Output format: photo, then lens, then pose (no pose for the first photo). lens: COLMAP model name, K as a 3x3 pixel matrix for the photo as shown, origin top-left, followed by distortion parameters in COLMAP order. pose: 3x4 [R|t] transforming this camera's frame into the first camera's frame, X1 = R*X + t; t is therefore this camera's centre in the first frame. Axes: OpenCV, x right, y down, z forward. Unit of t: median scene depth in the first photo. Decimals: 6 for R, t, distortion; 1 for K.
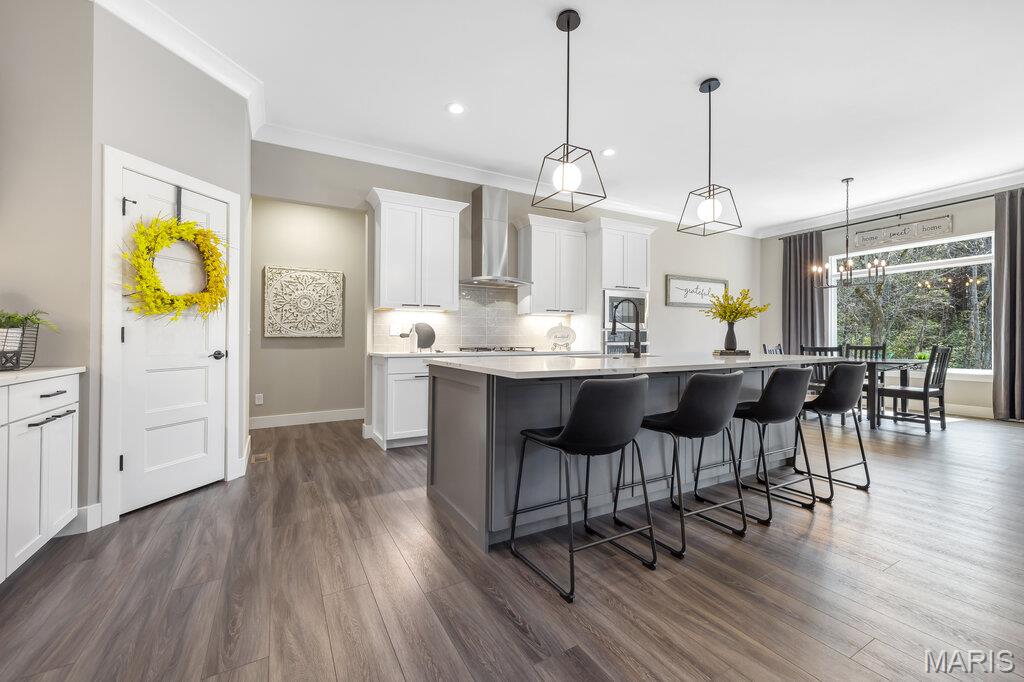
lens RADIAL K [[413.1, 0, 511.7], [0, 413.1, 341.7], [0, 0, 1]] dist [0.005170, 0.000735]
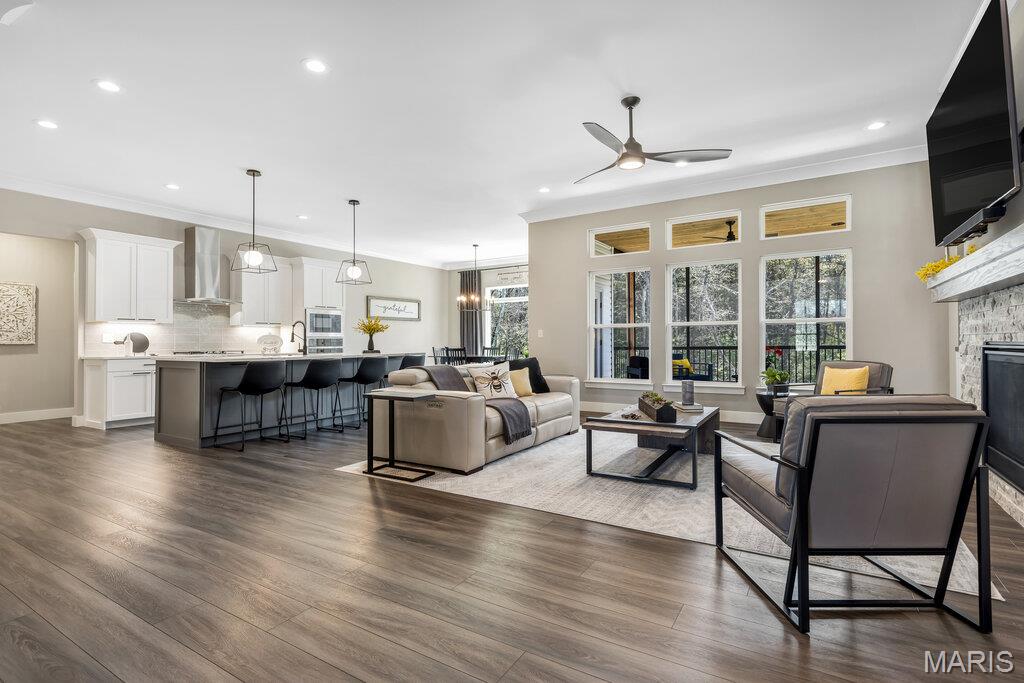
lens RADIAL K [[465.9, 0, 538.8], [0, 465.9, 341.3], [0, 0, 1]] dist [0.009534, 0.000483]
pose [[0.844619, -0.002483, 0.535361, 0.049332], [0.008353, 0.999929, -0.008540, 0.002978], [-0.535302, 0.011685, 0.844580, -0.785853]]
